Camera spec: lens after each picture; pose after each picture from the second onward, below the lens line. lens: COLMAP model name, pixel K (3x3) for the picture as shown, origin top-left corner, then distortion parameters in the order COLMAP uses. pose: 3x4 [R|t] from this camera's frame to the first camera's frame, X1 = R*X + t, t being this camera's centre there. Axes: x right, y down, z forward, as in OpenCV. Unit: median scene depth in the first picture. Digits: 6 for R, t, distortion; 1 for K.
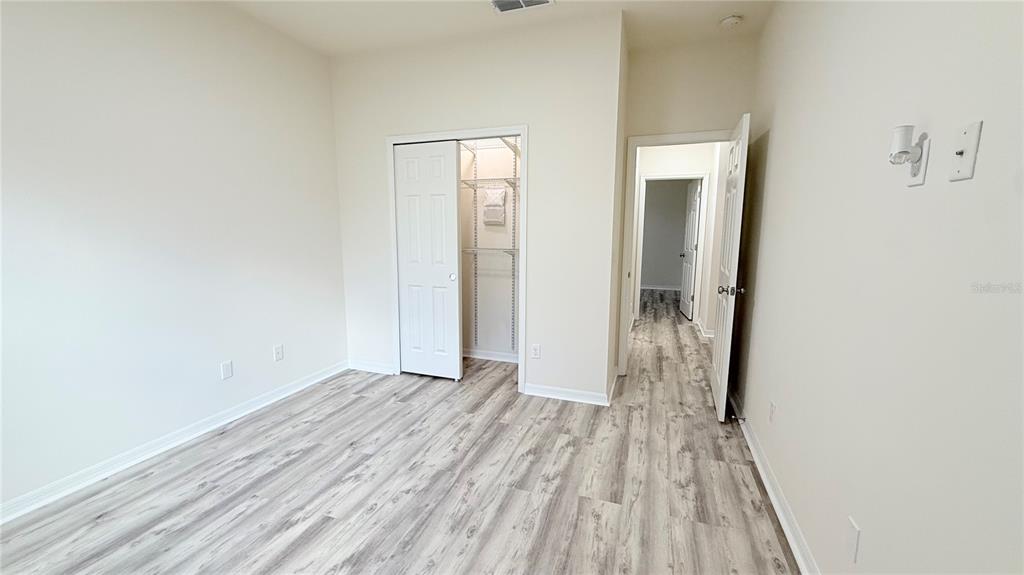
lens RADIAL K [[406.9, 0, 508.7], [0, 406.9, 289.0], [0, 0, 1]] dist [-0.001774, -0.000041]
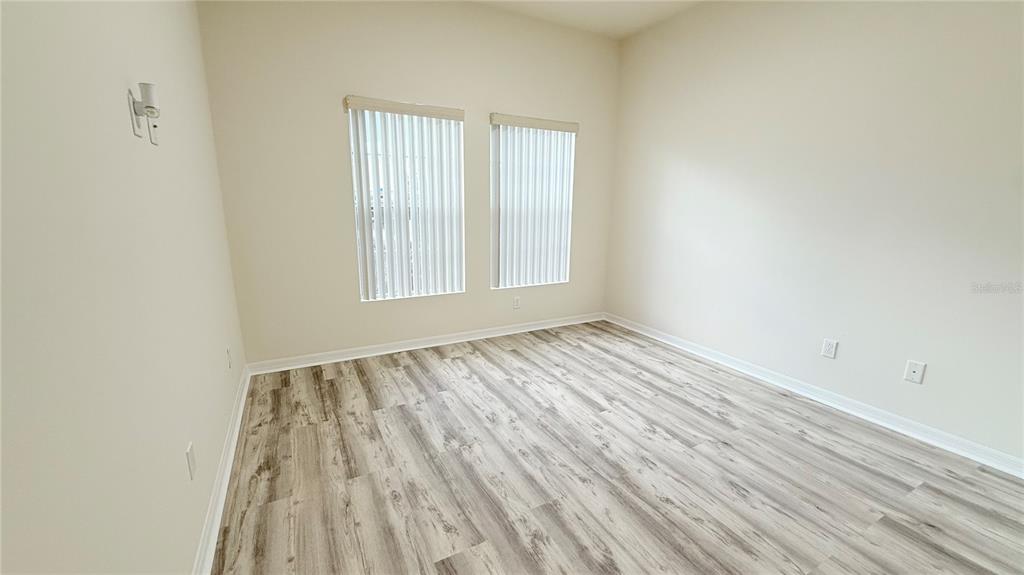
lens RADIAL K [[406.9, 0, 508.7], [0, 406.9, 289.0], [0, 0, 1]] dist [-0.001774, -0.000041]
pose [[-0.667583, 0.148163, -0.729645, 0.584521], [-0.121999, 0.944985, 0.303513, -0.157241], [0.734472, 0.291636, -0.612780, 1.263678]]
